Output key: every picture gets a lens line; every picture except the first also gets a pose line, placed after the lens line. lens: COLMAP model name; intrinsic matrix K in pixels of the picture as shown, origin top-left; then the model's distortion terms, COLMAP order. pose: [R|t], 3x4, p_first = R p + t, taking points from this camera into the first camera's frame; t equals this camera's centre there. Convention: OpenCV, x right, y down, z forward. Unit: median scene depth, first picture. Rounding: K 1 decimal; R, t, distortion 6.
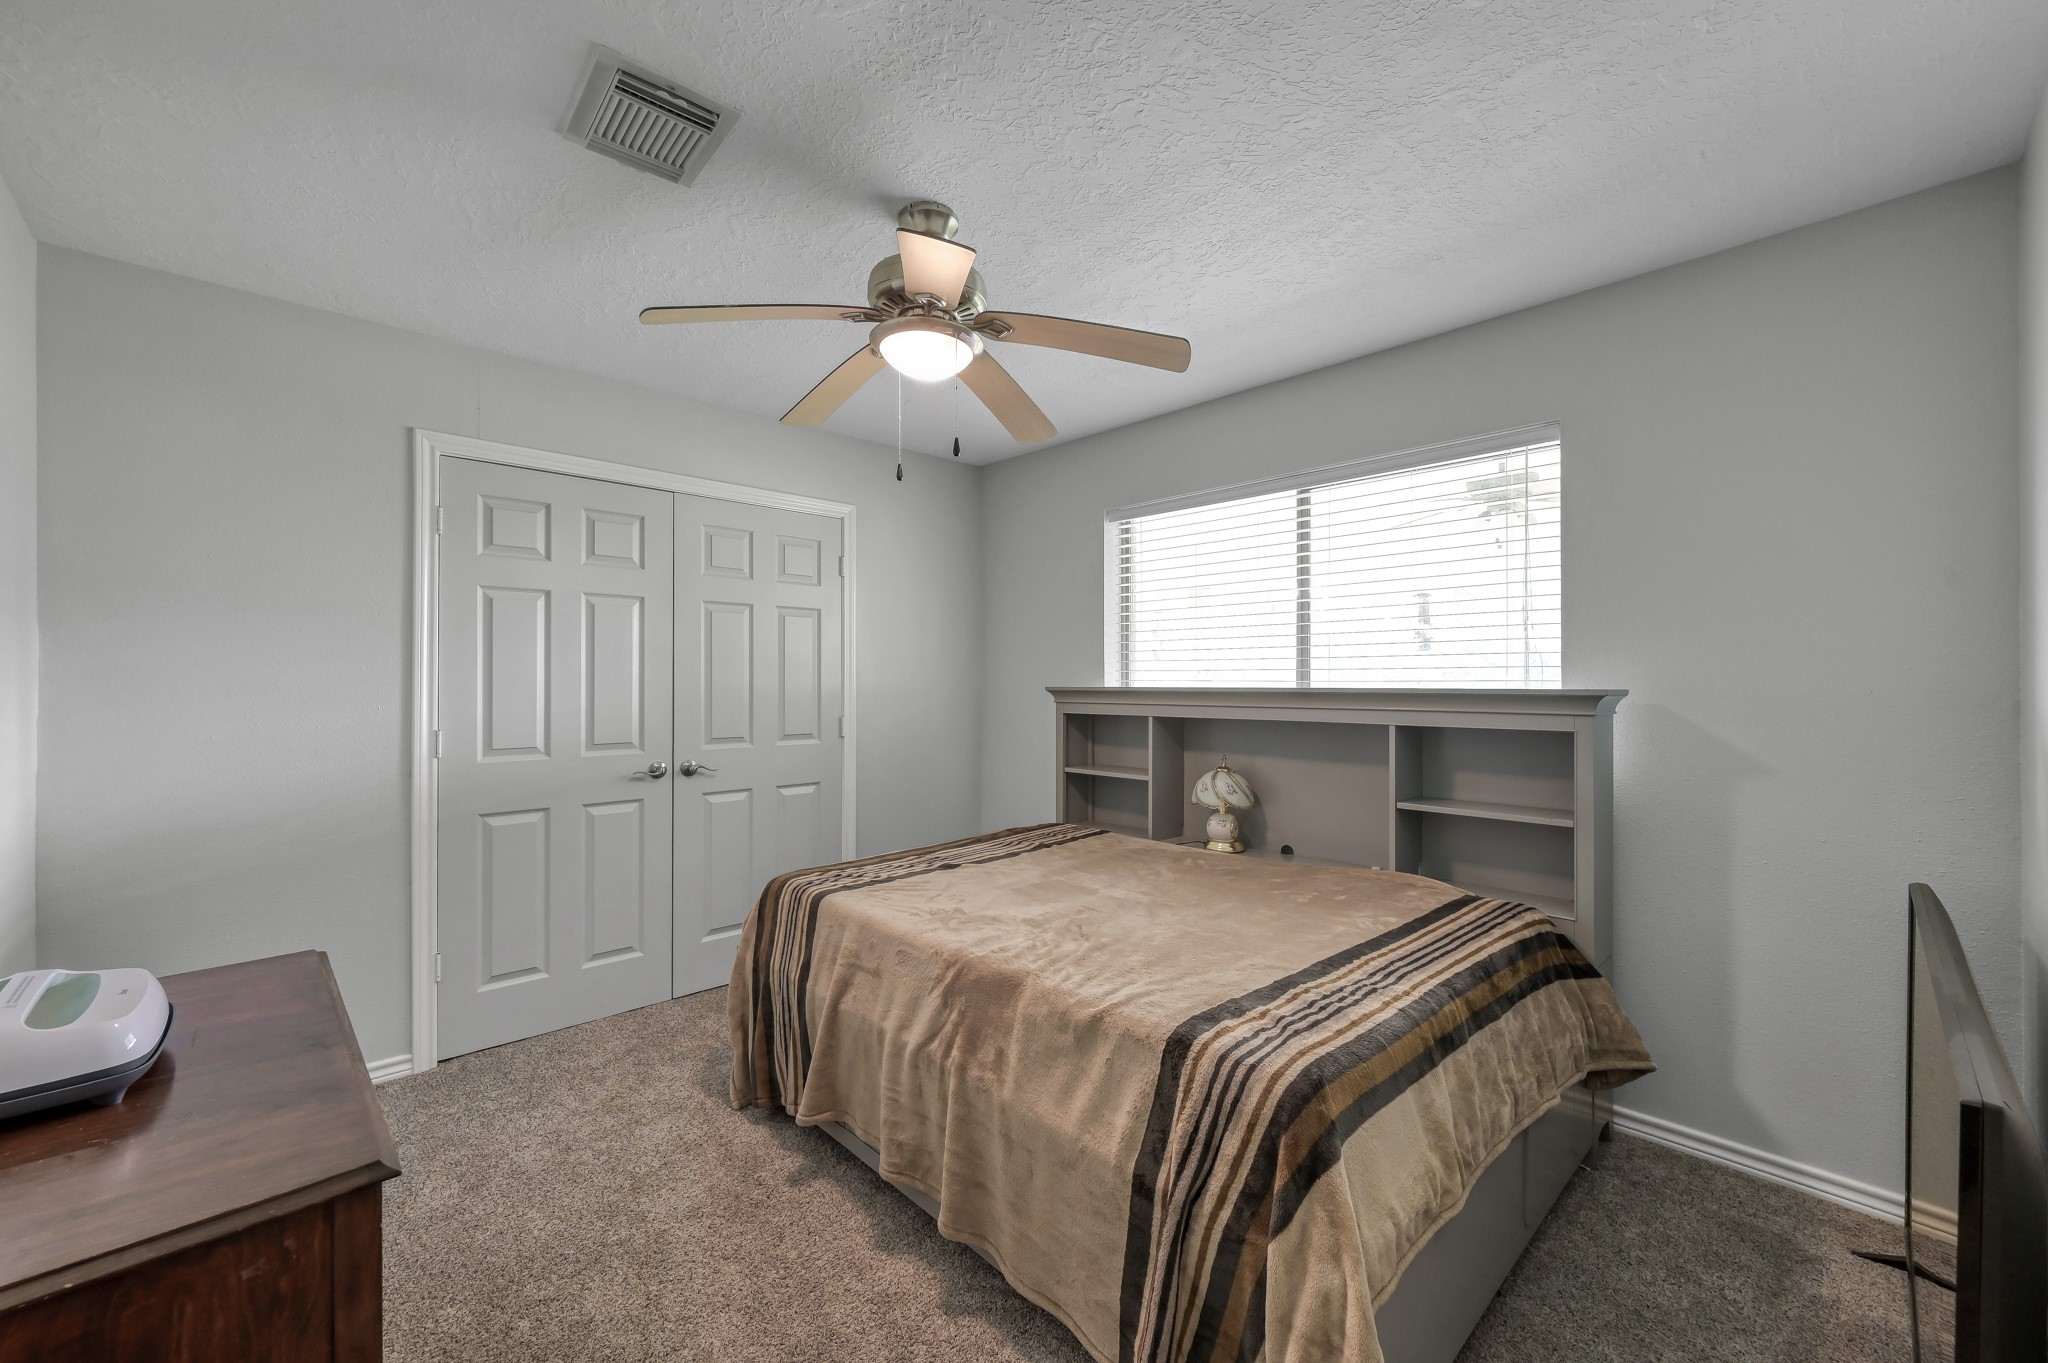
lens RADIAL K [[805.2, 0, 1024.0], [0, 805.2, 681.5], [0, 0, 1]] dist [-0.002626, 0.000550]
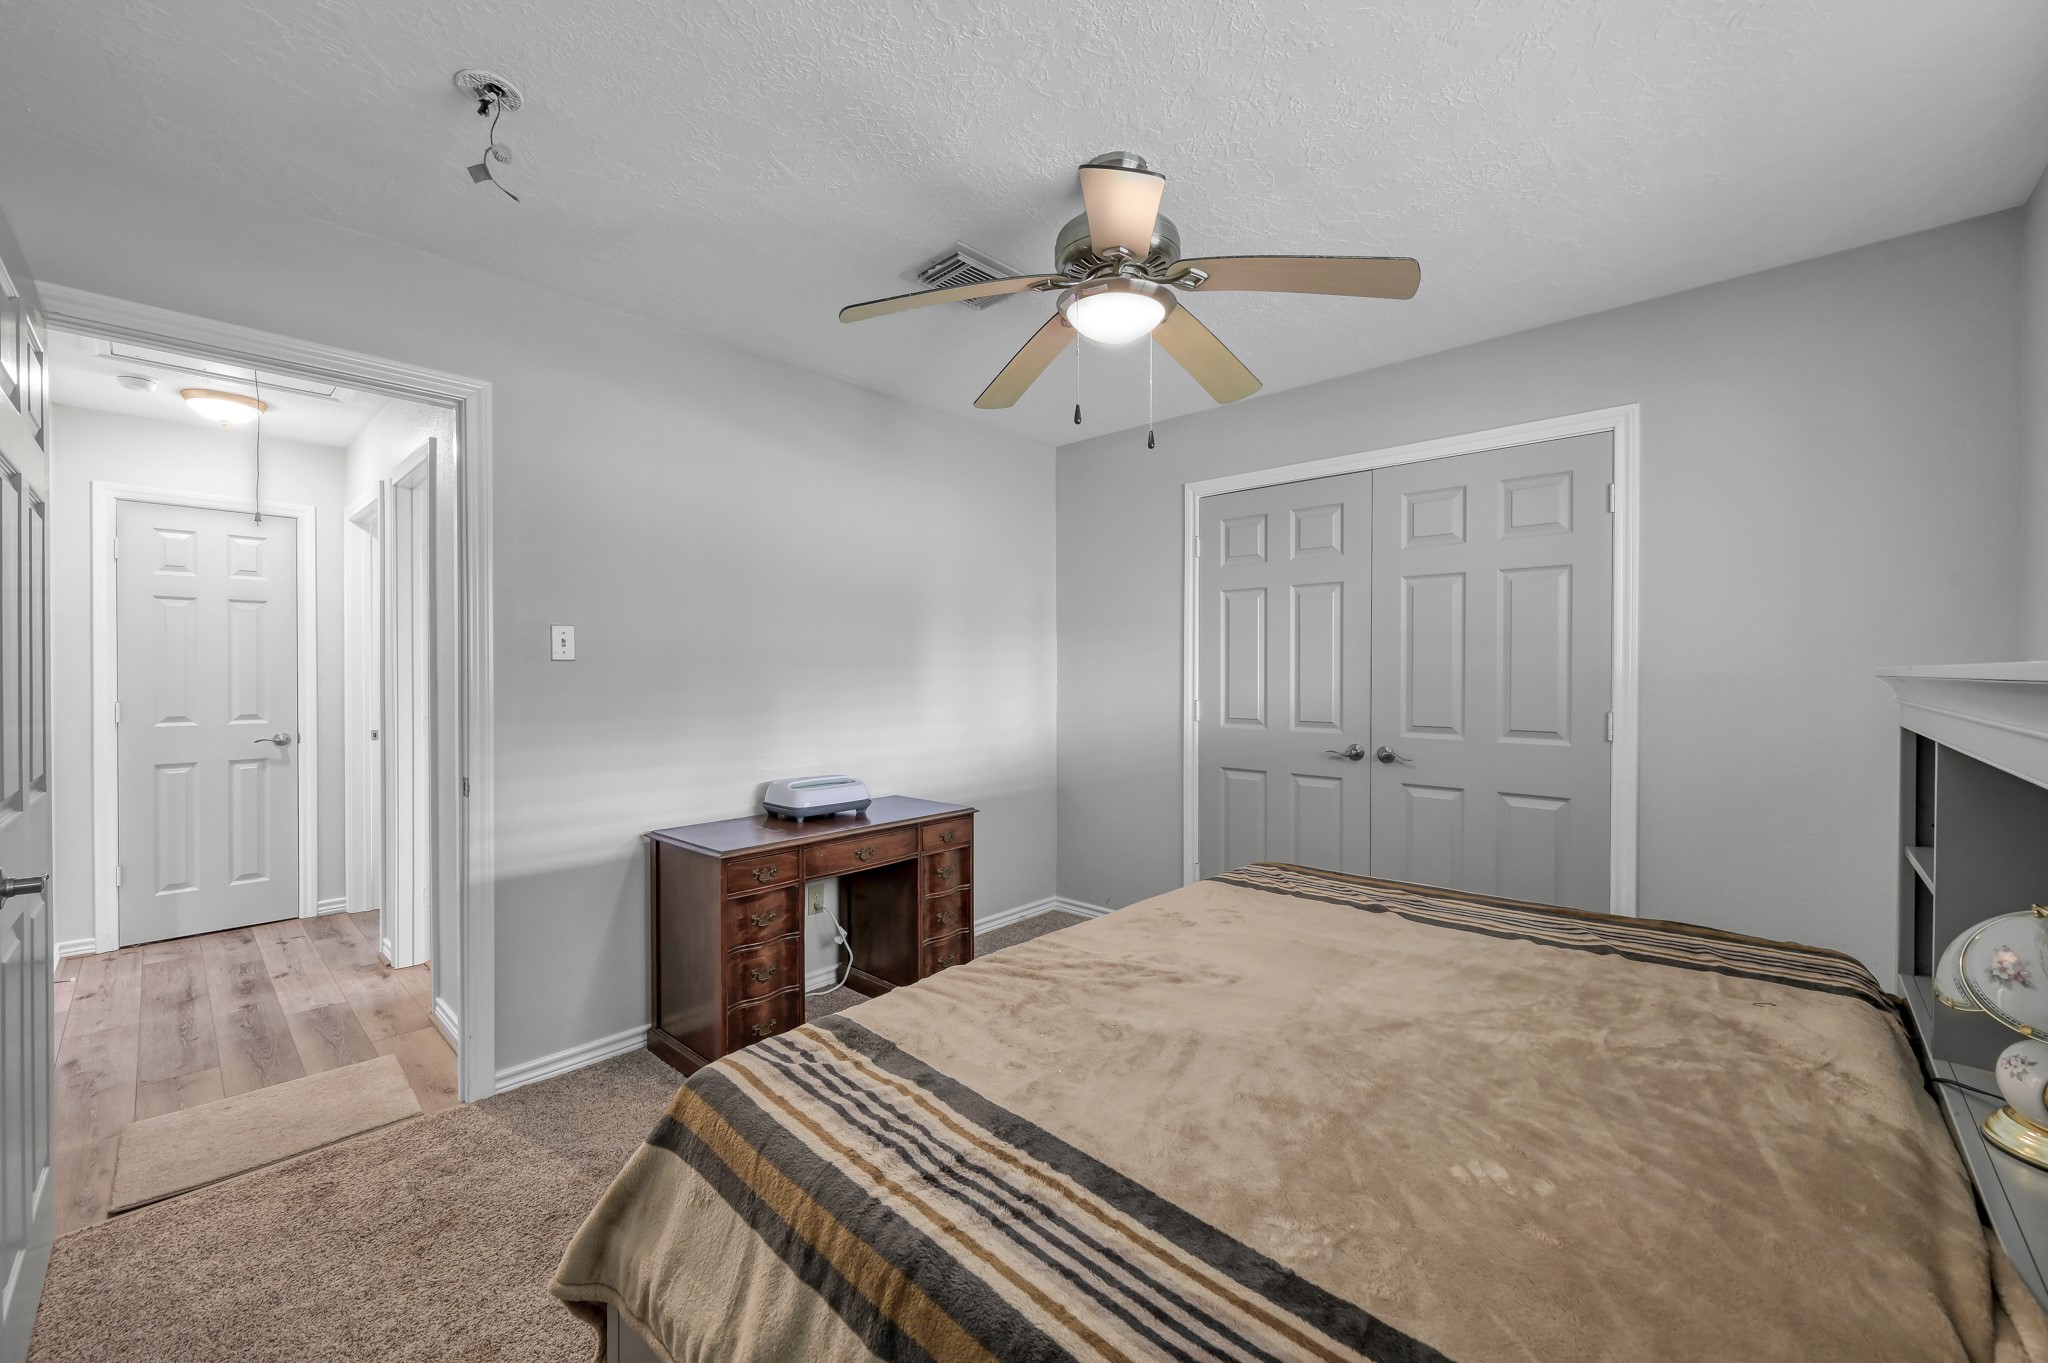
lens RADIAL K [[805.2, 0, 1024.0], [0, 805.2, 681.5], [0, 0, 1]] dist [-0.002626, 0.000550]
pose [[0.065673, 0.014968, -0.997729, 0.536964], [0.004362, 0.999874, 0.015287, 0.004714], [0.997832, -0.005356, 0.065600, 0.535378]]
